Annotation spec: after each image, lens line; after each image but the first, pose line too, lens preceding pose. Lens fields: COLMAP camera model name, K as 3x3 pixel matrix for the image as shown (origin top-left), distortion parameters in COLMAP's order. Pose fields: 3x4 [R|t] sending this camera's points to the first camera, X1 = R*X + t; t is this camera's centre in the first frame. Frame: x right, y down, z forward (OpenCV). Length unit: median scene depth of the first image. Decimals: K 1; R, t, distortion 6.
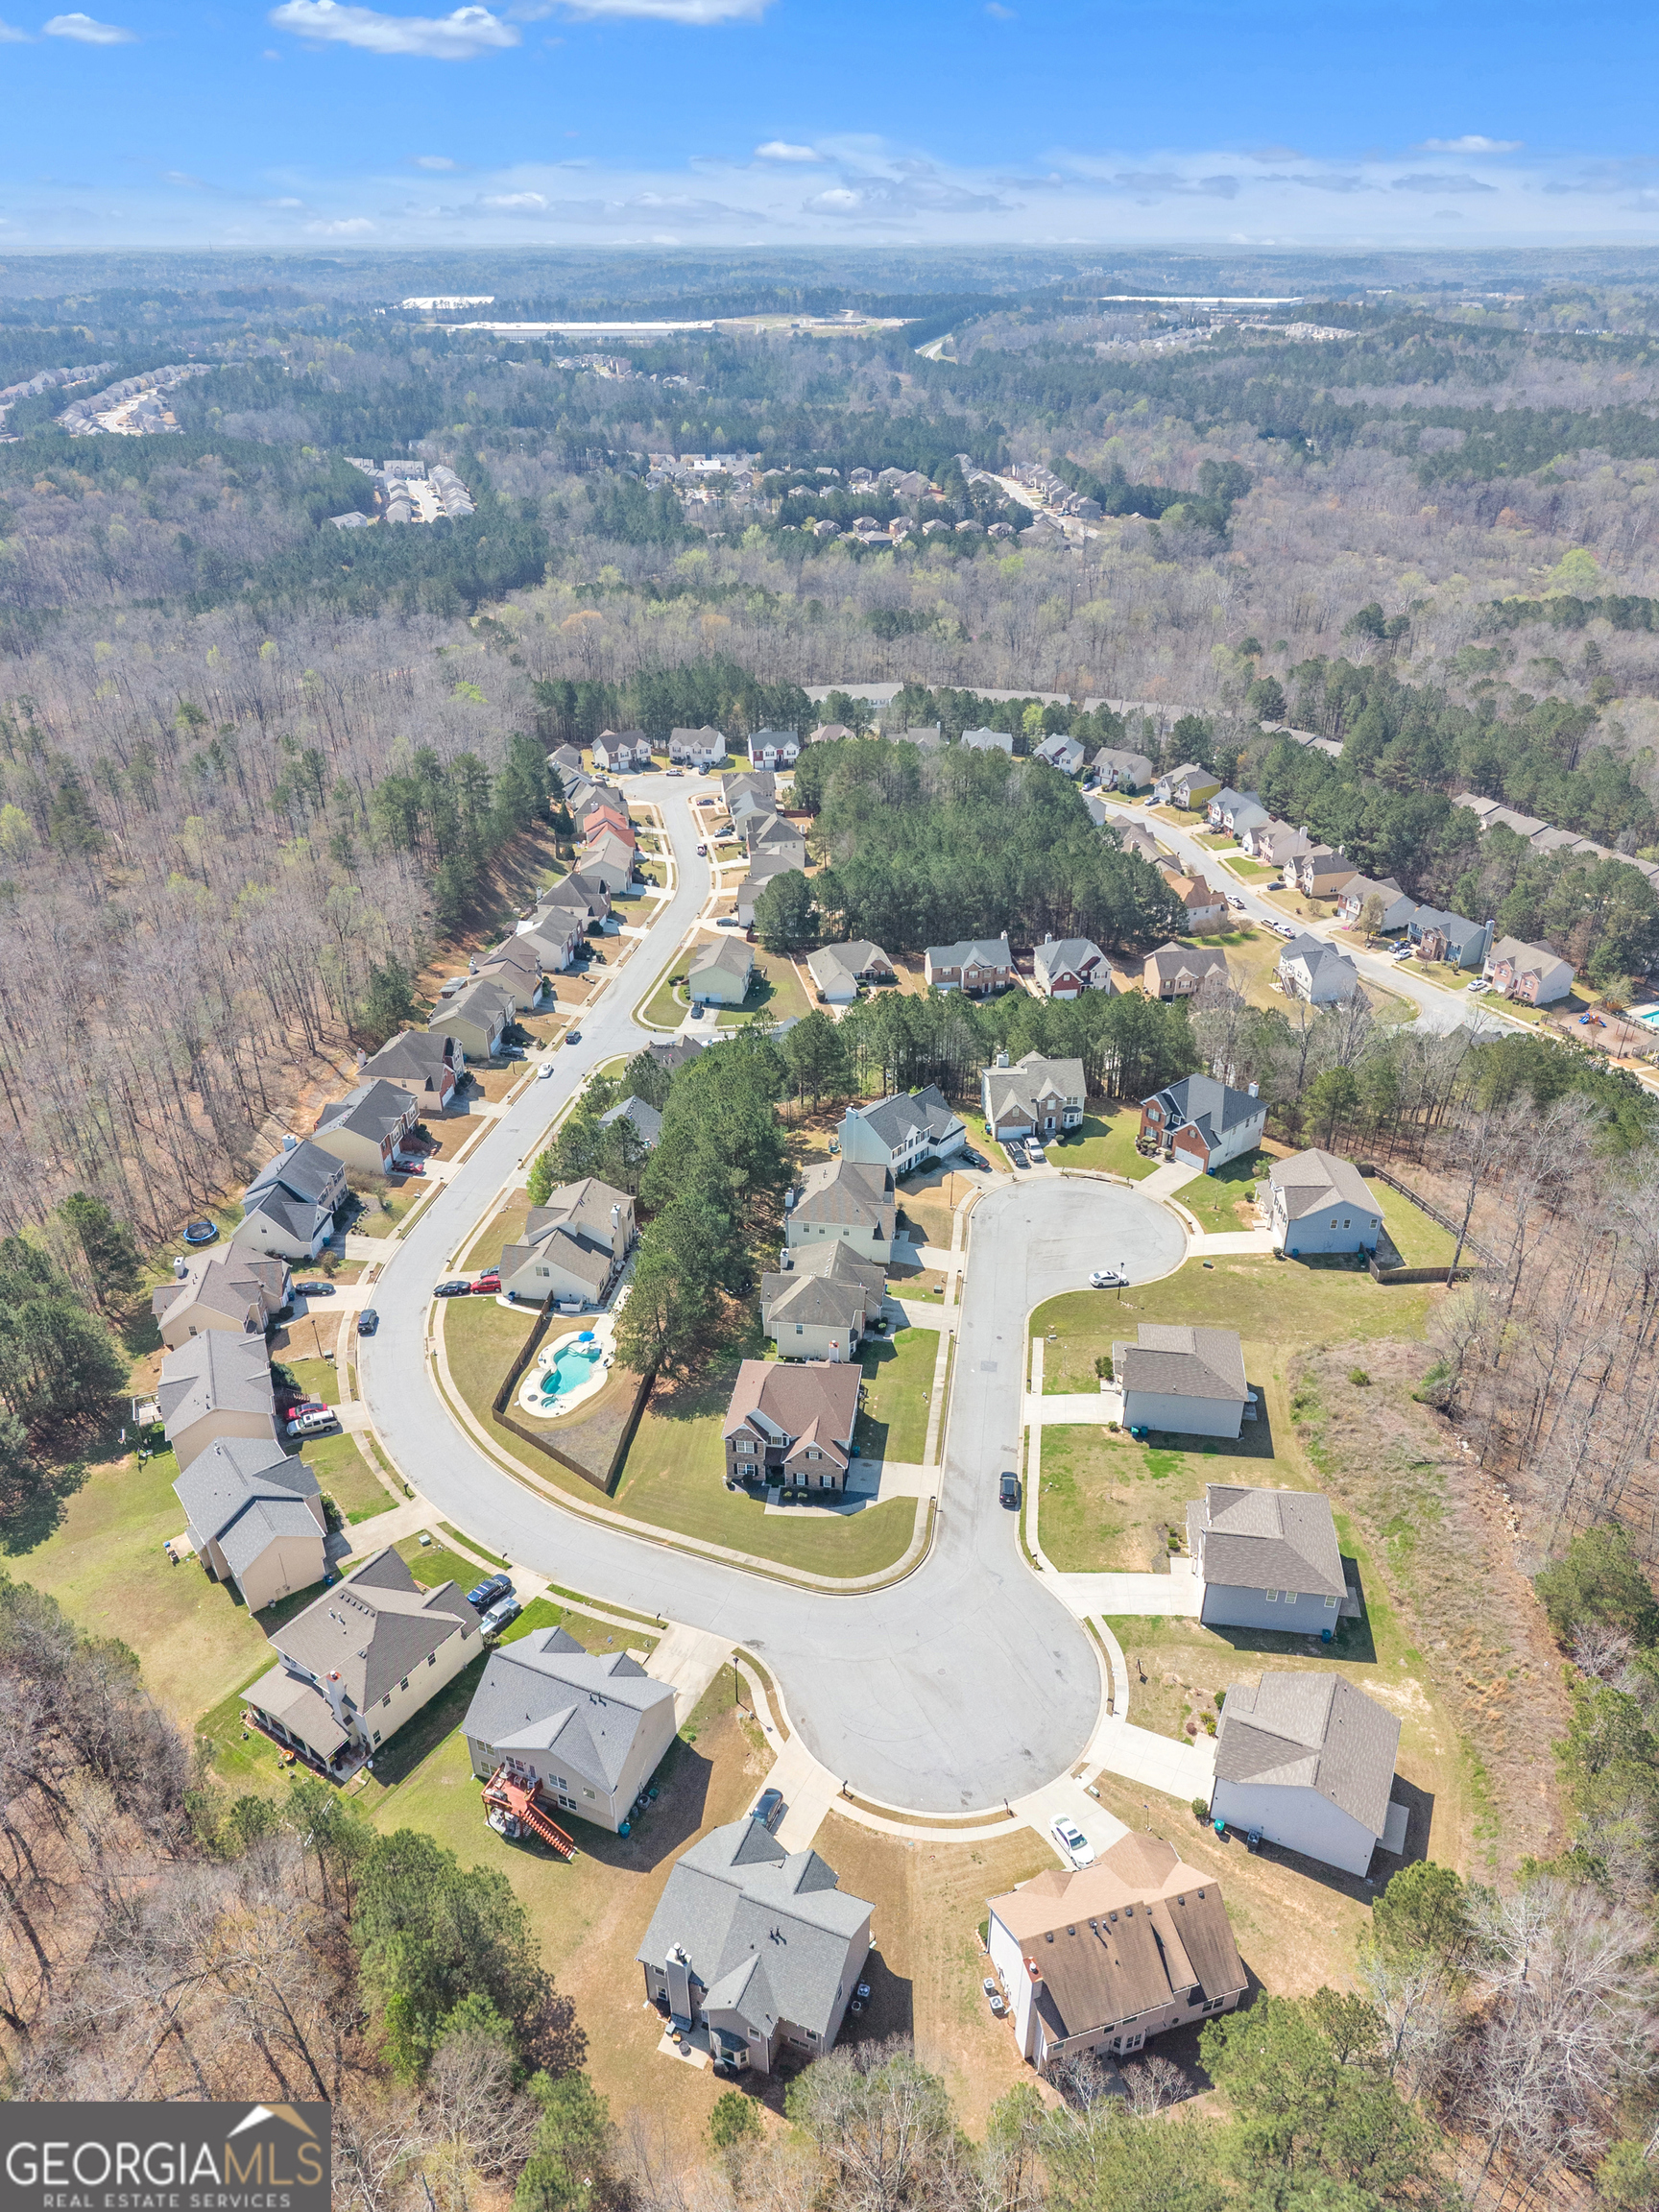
lens RADIAL K [[1507.6, 0, 826.7], [0, 1507.6, 1077.9], [0, 0, 1]] dist [0.002770, 0.000574]
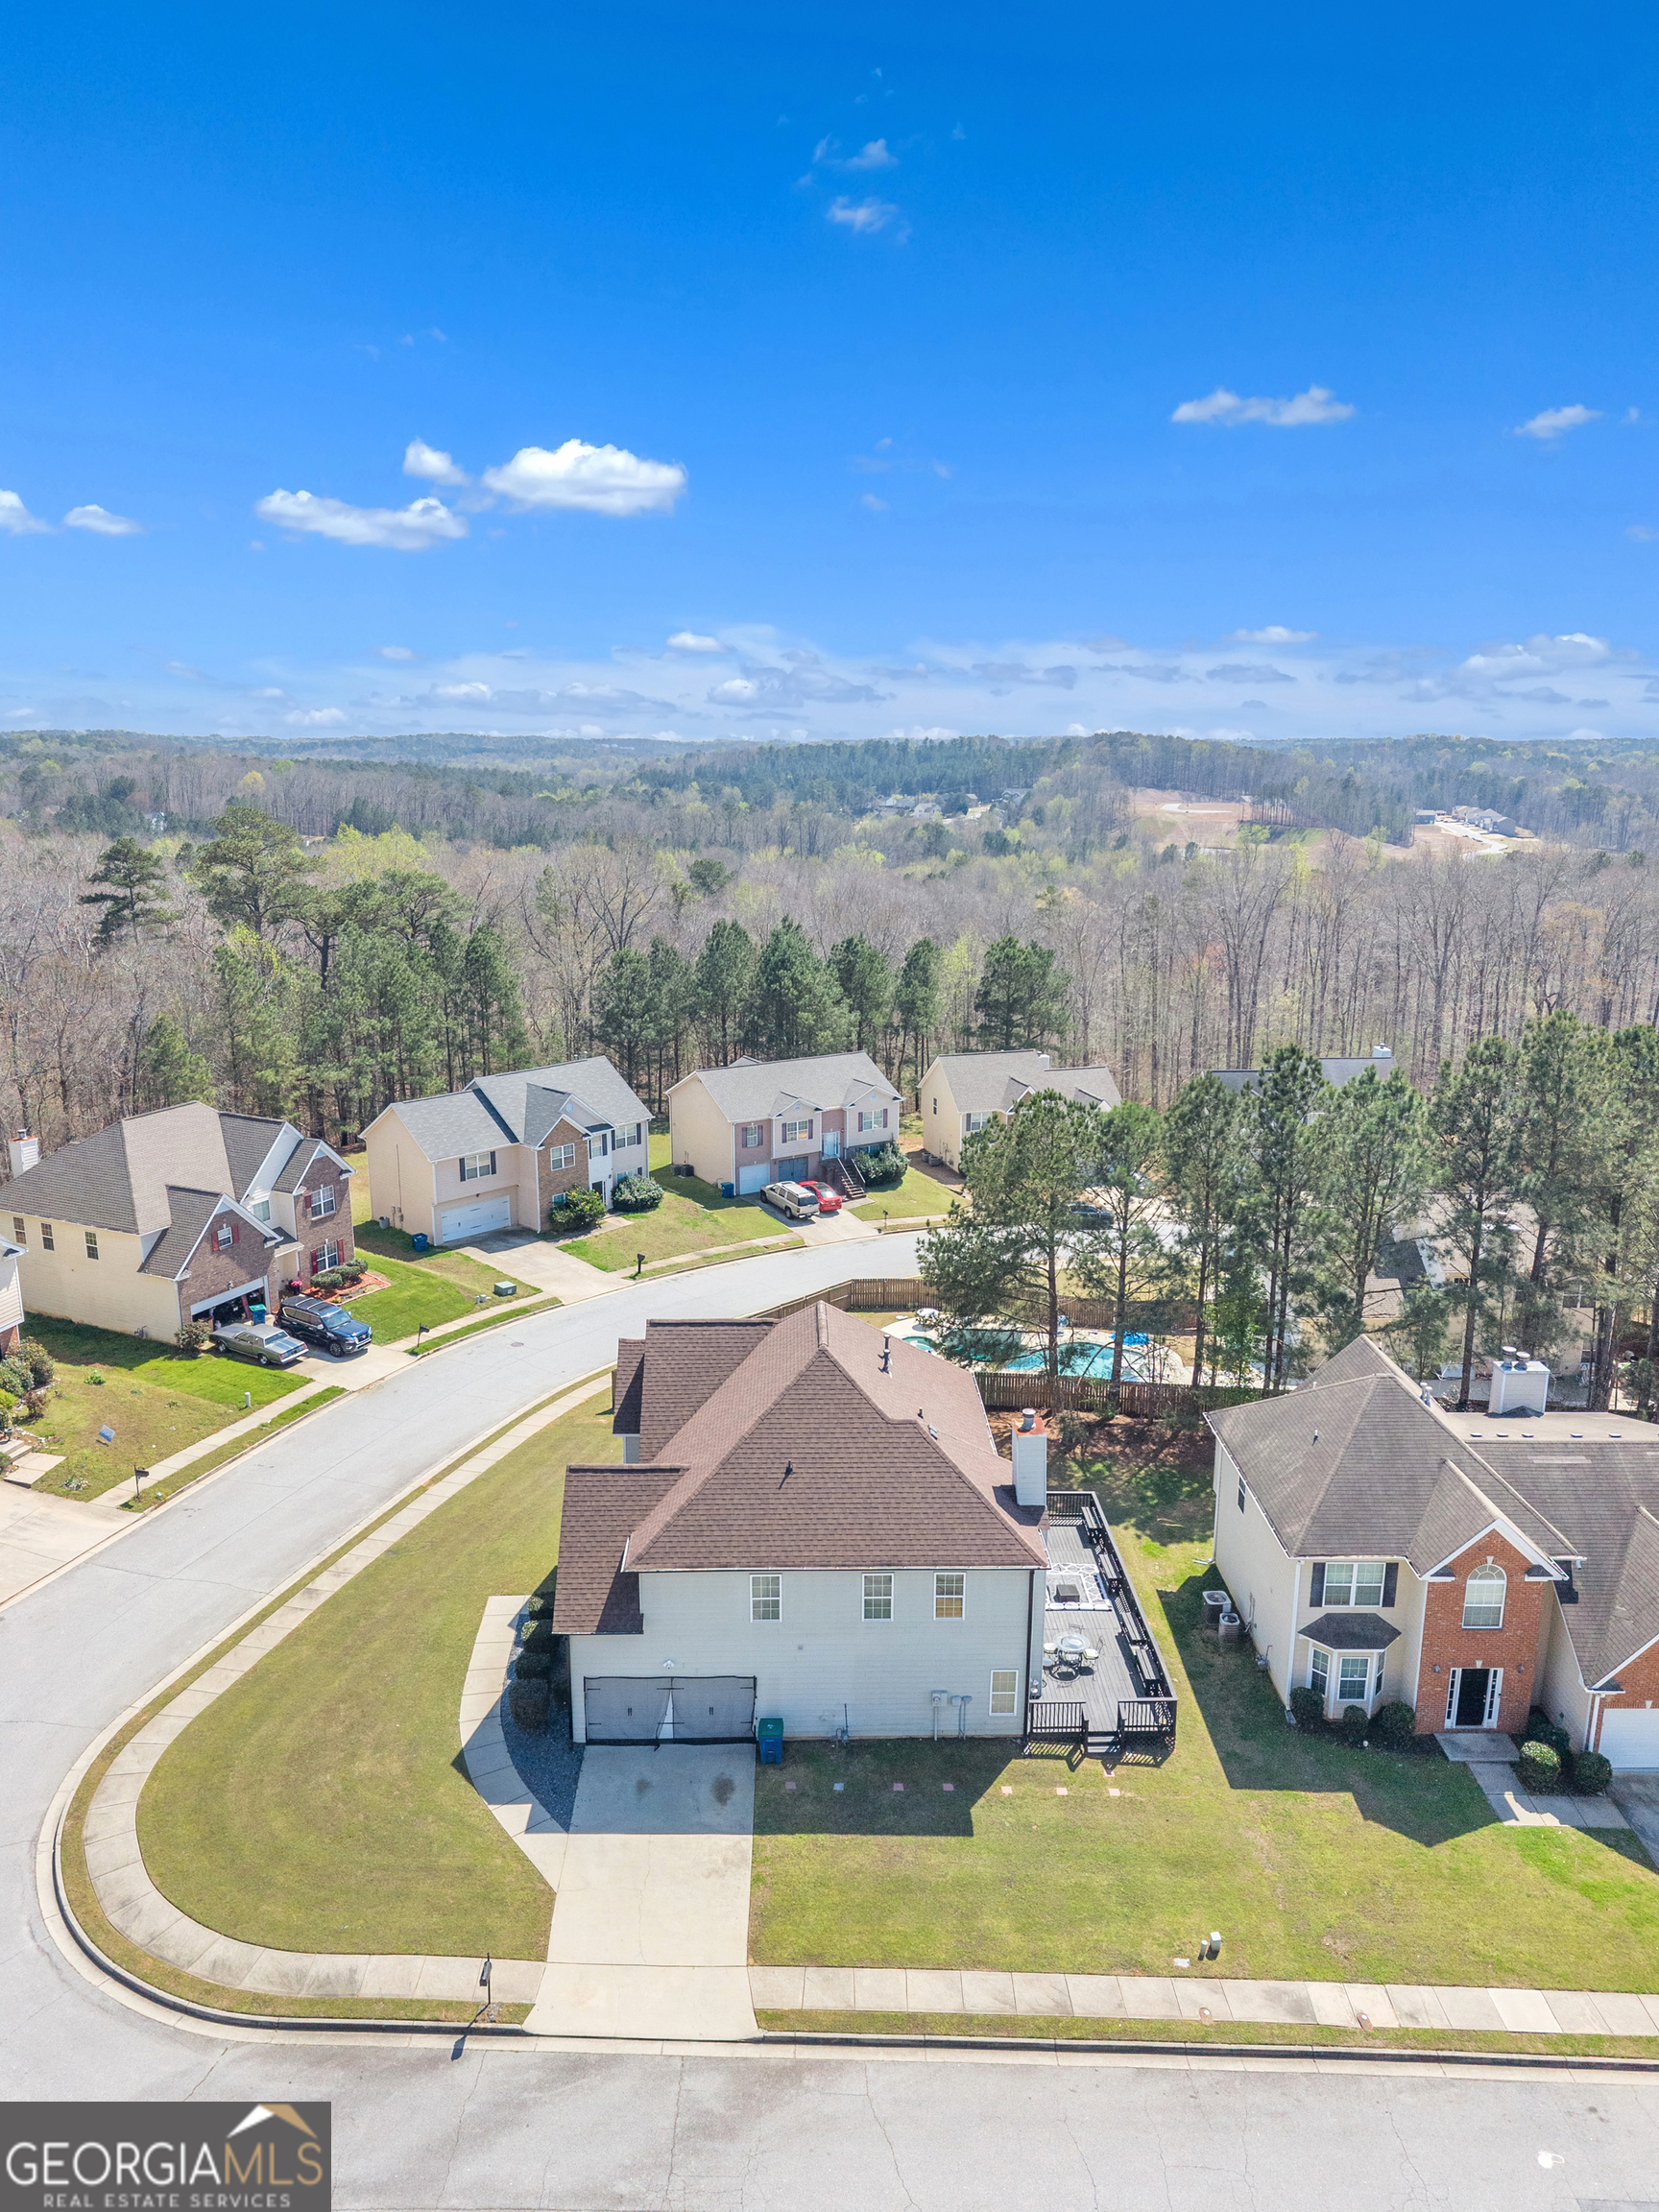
lens RADIAL K [[1507.6, 0, 826.7], [0, 1507.6, 1077.9], [0, 0, 1]] dist [0.002770, 0.000574]
pose [[0.154942, 0.226127, -0.961696, 0.254780], [-0.494714, 0.860365, 0.122596, 0.114108], [0.855132, 0.456769, 0.245175, 0.915171]]
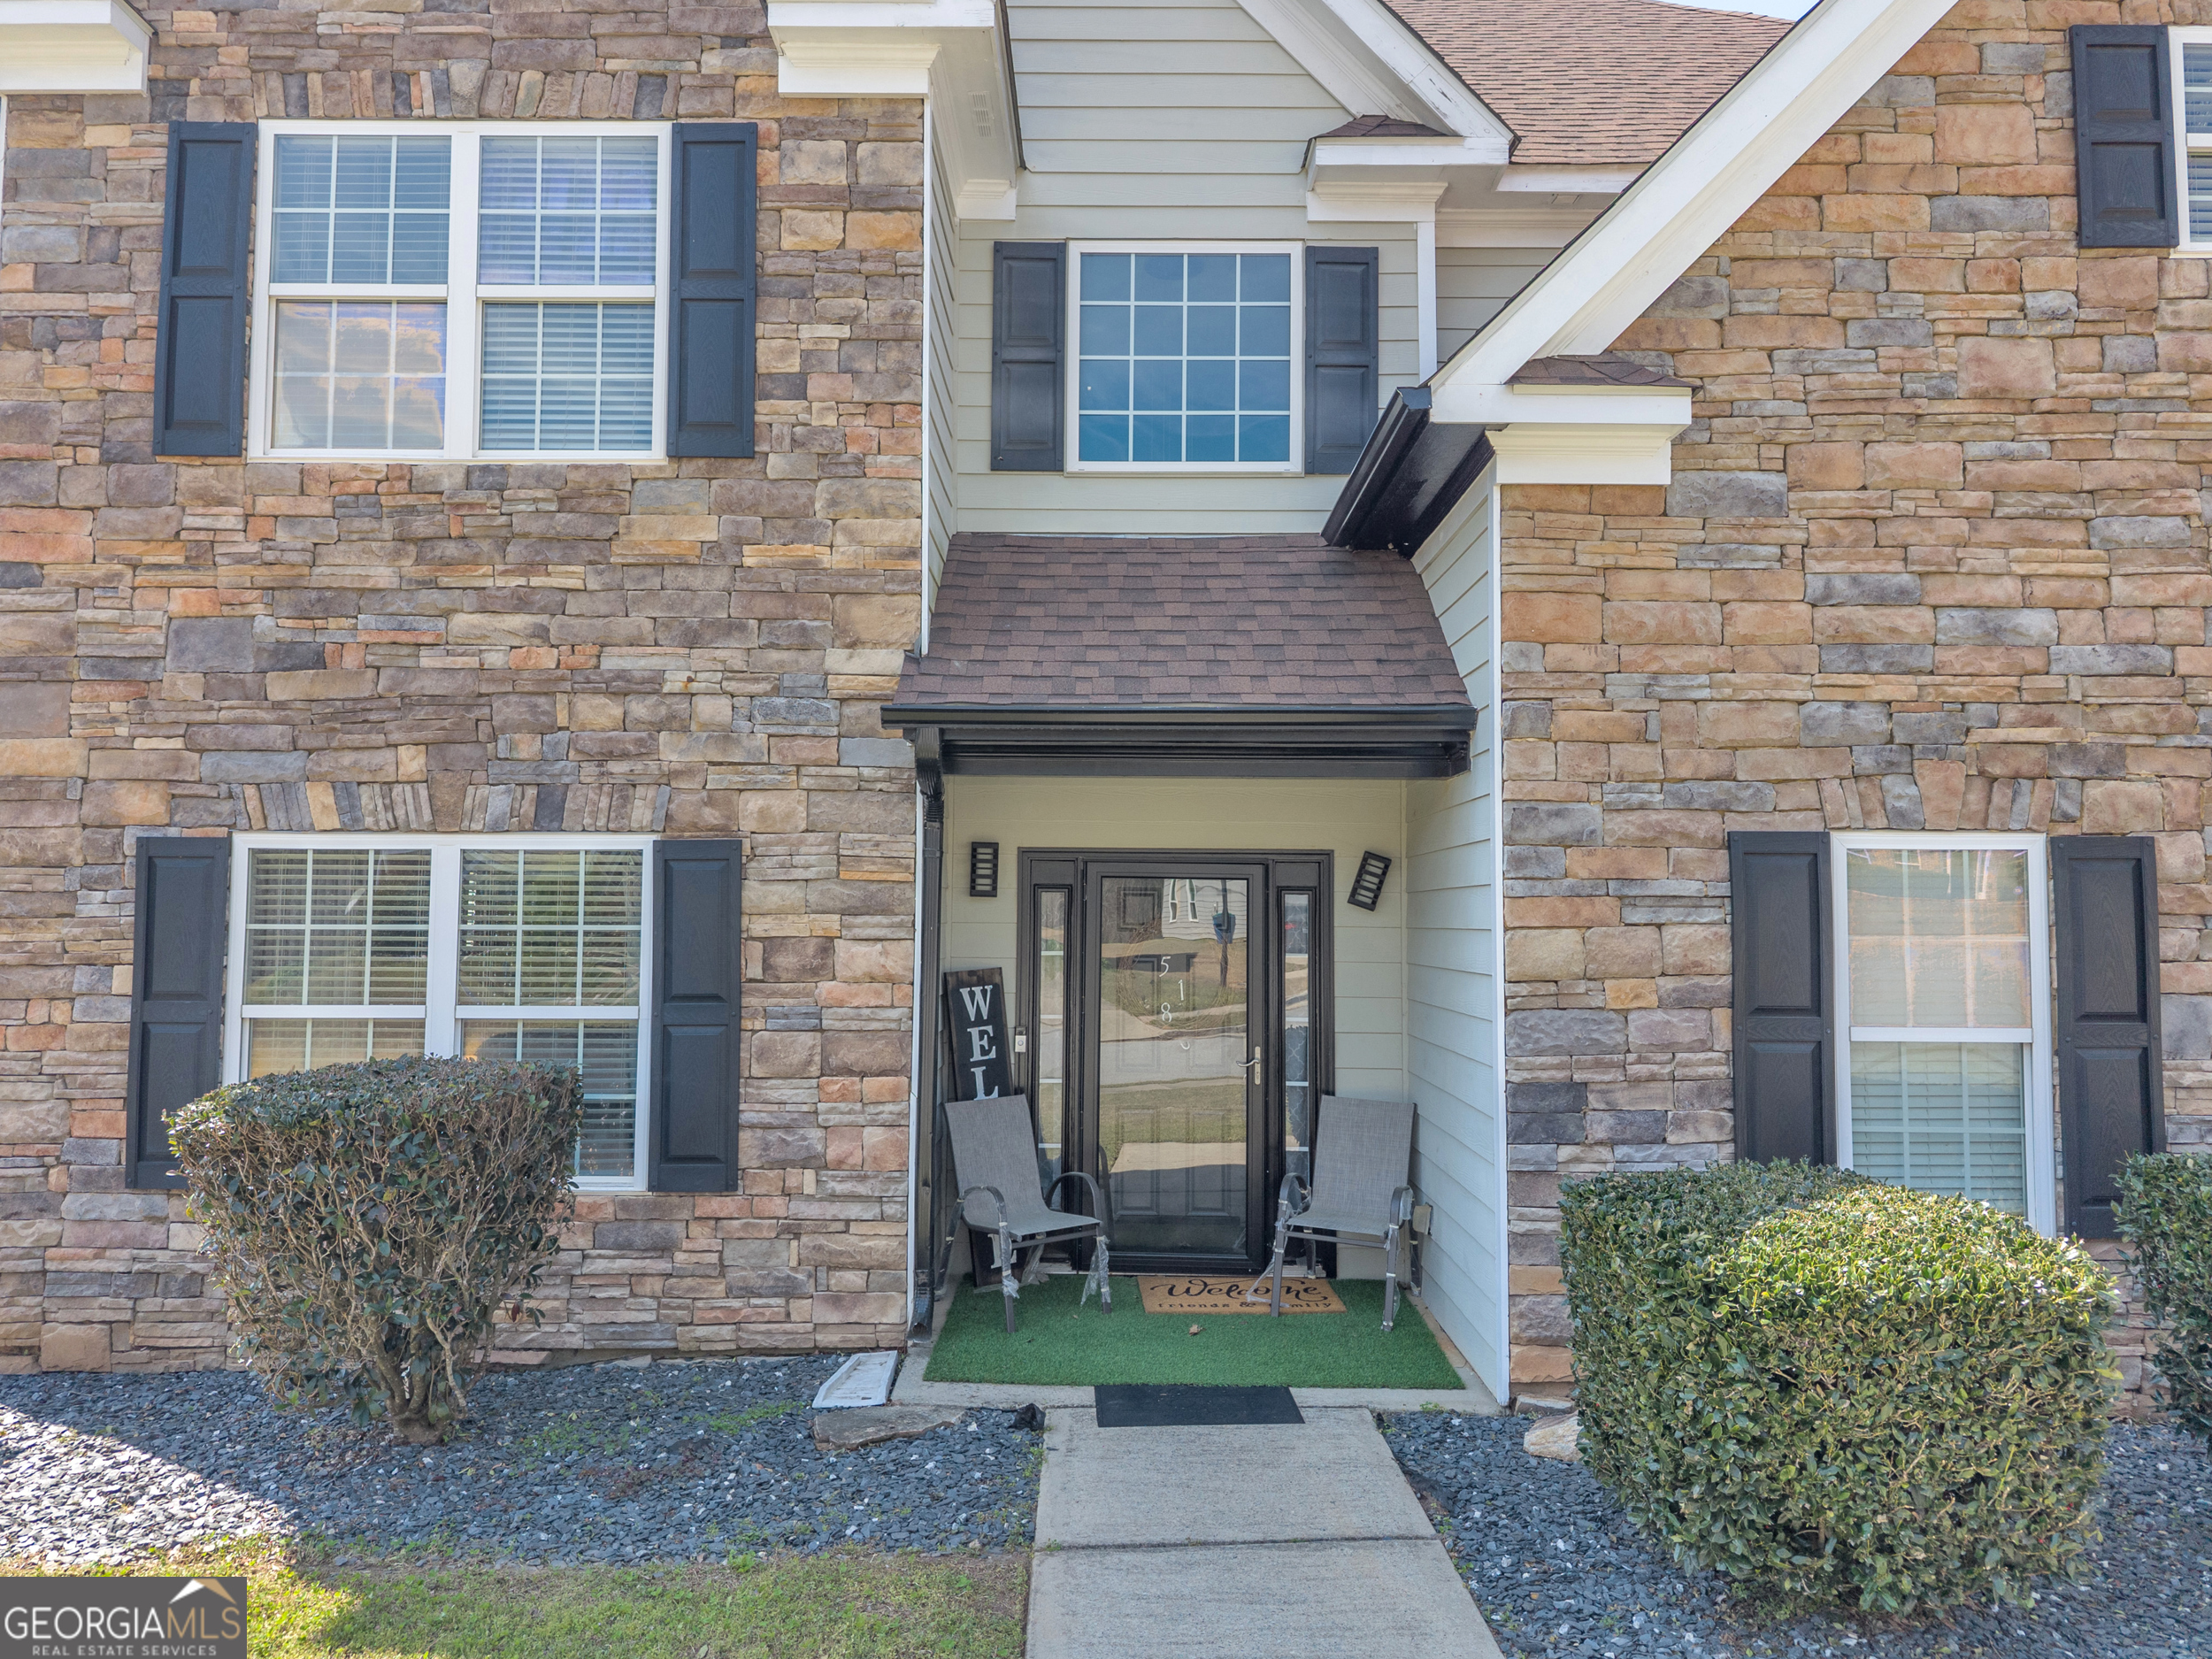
lens RADIAL K [[1508.3, 0, 1106.0], [0, 1508.3, 829.5], [0, 0, 1]] dist [0.018369, -0.027269]
pose [[0.992774, 0.024779, 0.117412, -0.041048], [0.041663, 0.846404, -0.530909, 0.279044], [-0.112533, 0.531964, 0.839256, 0.967287]]
